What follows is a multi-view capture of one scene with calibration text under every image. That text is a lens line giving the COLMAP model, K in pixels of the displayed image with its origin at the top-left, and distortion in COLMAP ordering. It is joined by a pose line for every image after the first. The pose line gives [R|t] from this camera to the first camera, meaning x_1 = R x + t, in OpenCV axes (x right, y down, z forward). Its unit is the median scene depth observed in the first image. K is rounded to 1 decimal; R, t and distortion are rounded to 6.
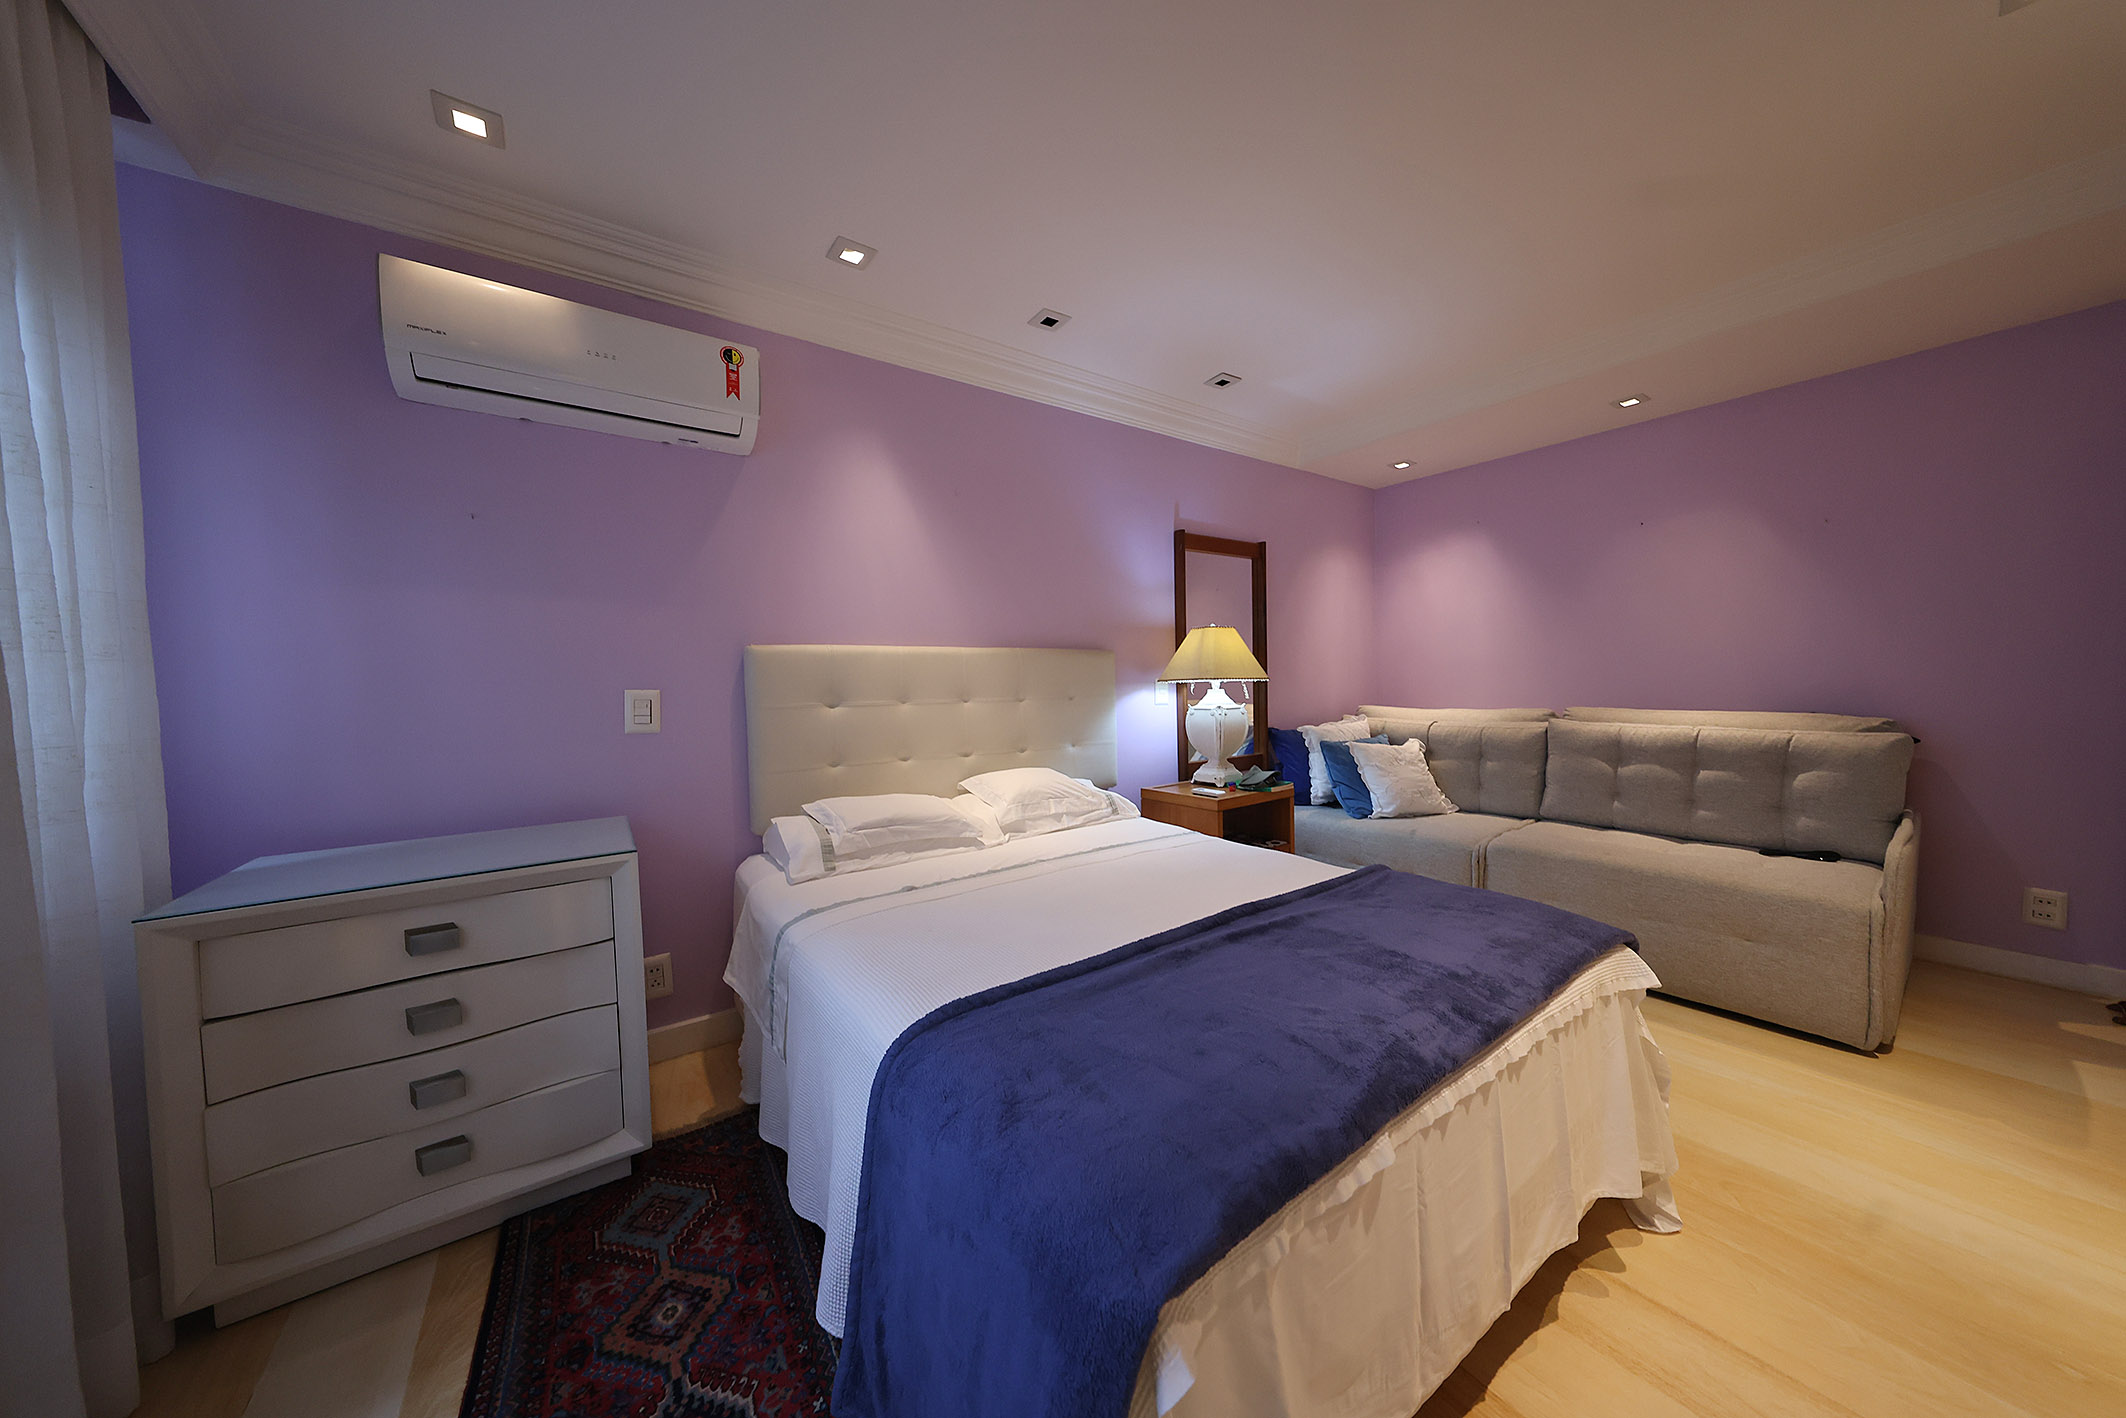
lens RADIAL K [[676.7, 0, 1061.9], [0, 676.7, 710.1], [0, 0, 1]] dist [-0.000053, -0.000062]
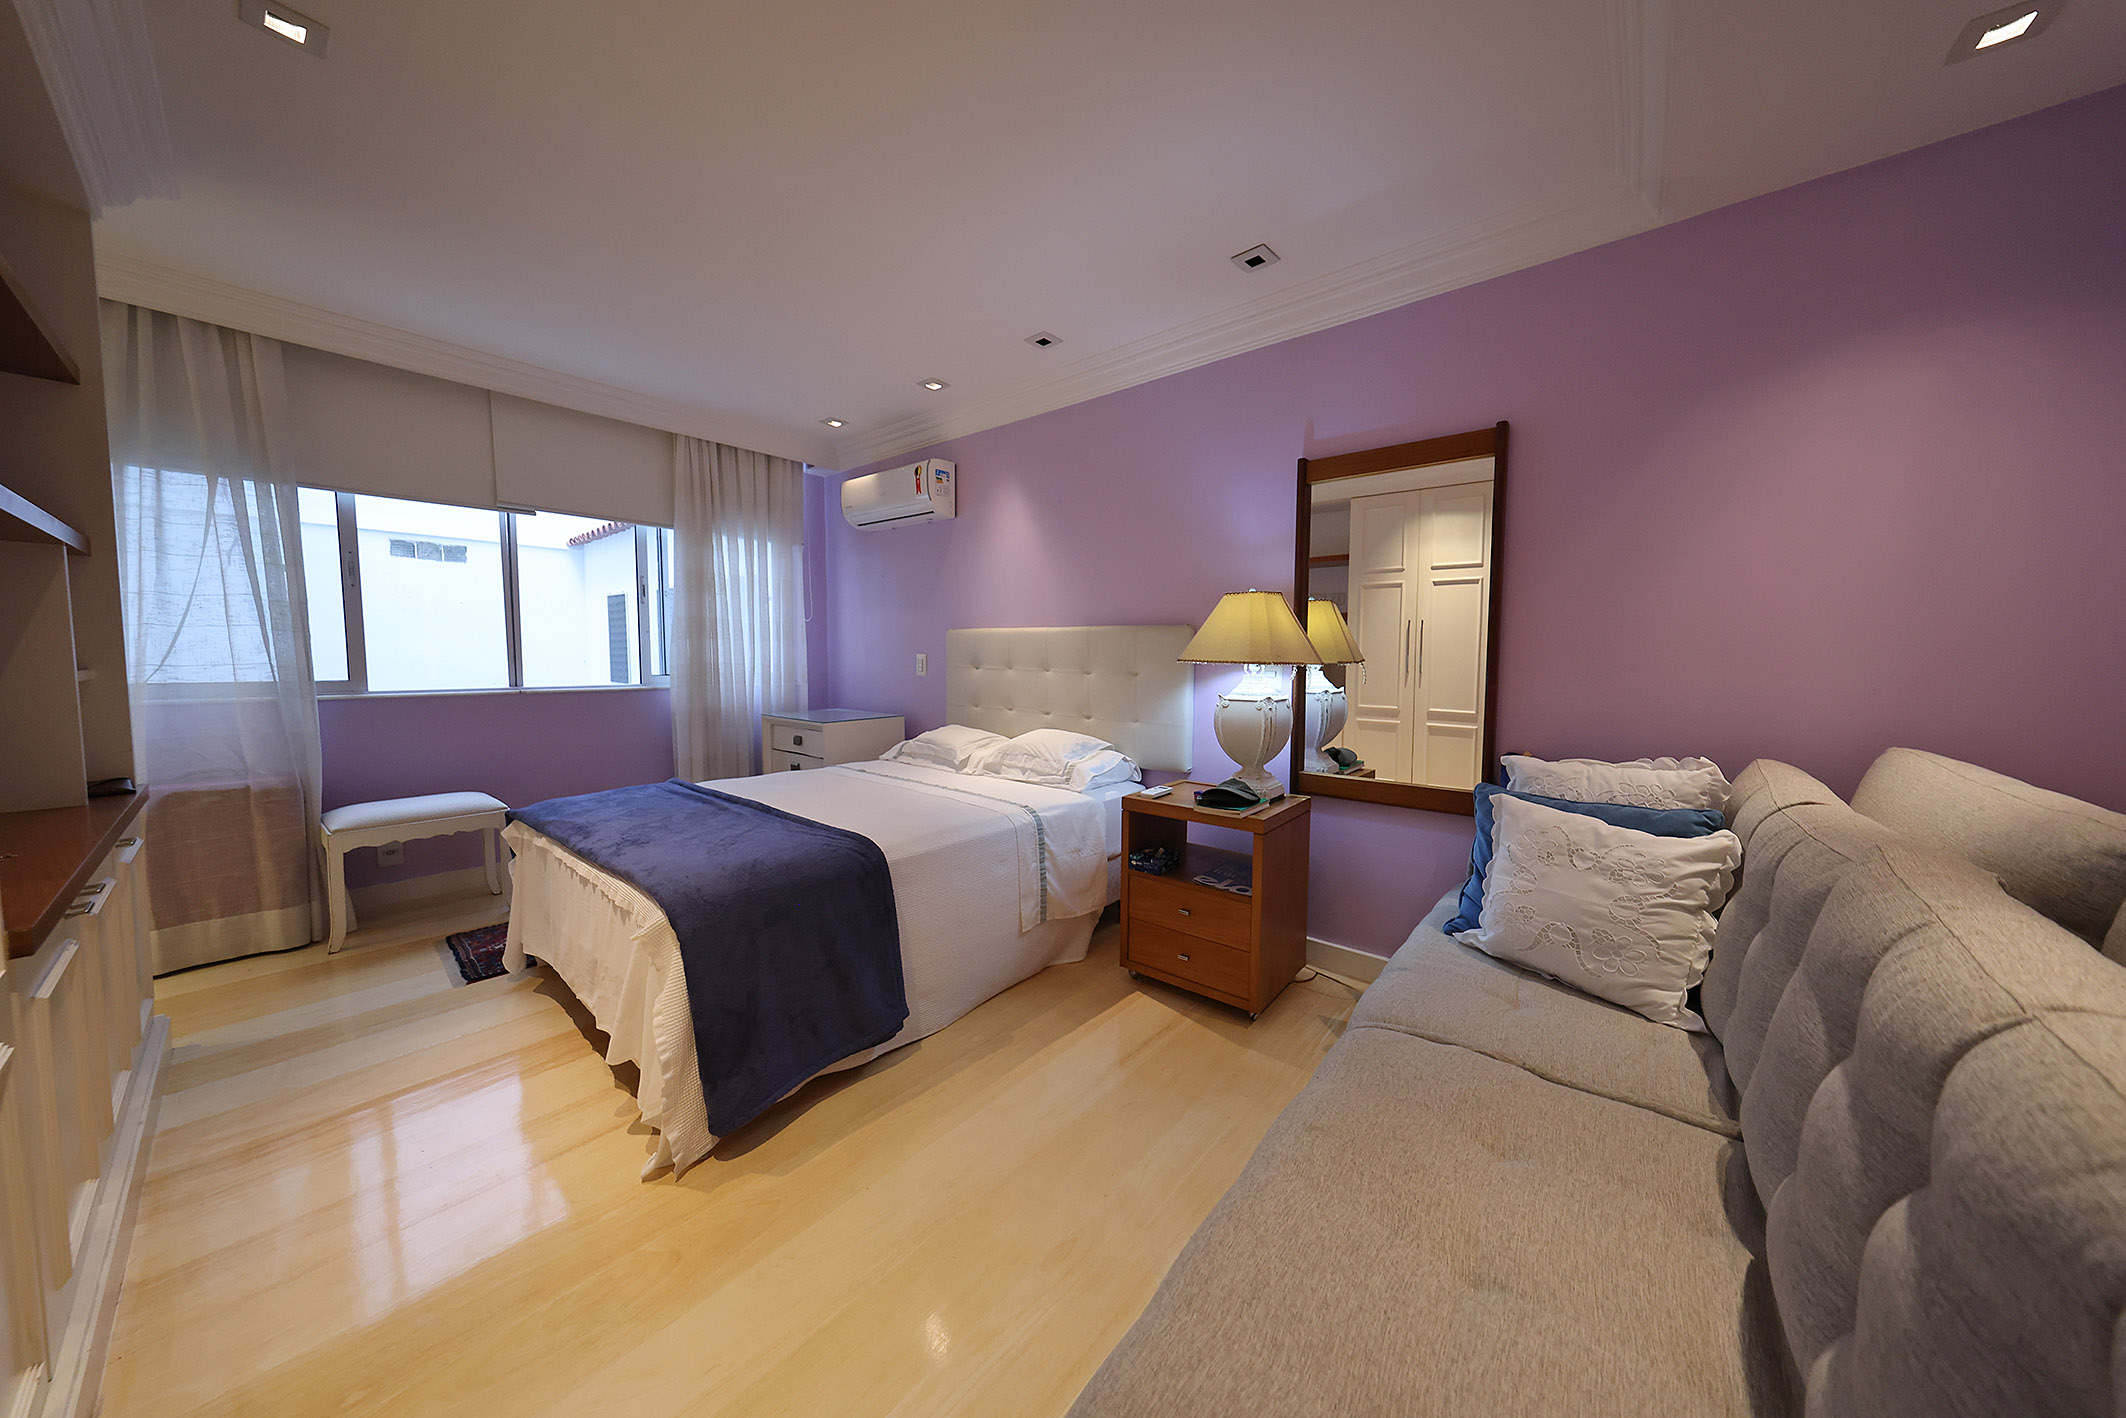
lens RADIAL K [[676.7, 0, 1061.5], [0, 676.7, 701.6], [0, 0, 1]] dist [-0.000053, -0.000062]
pose [[0.251911, 0.095047, -0.963072, 1.112503], [-0.051992, 0.995057, 0.084604, -0.064864], [0.966353, 0.028759, 0.255608, 0.732181]]
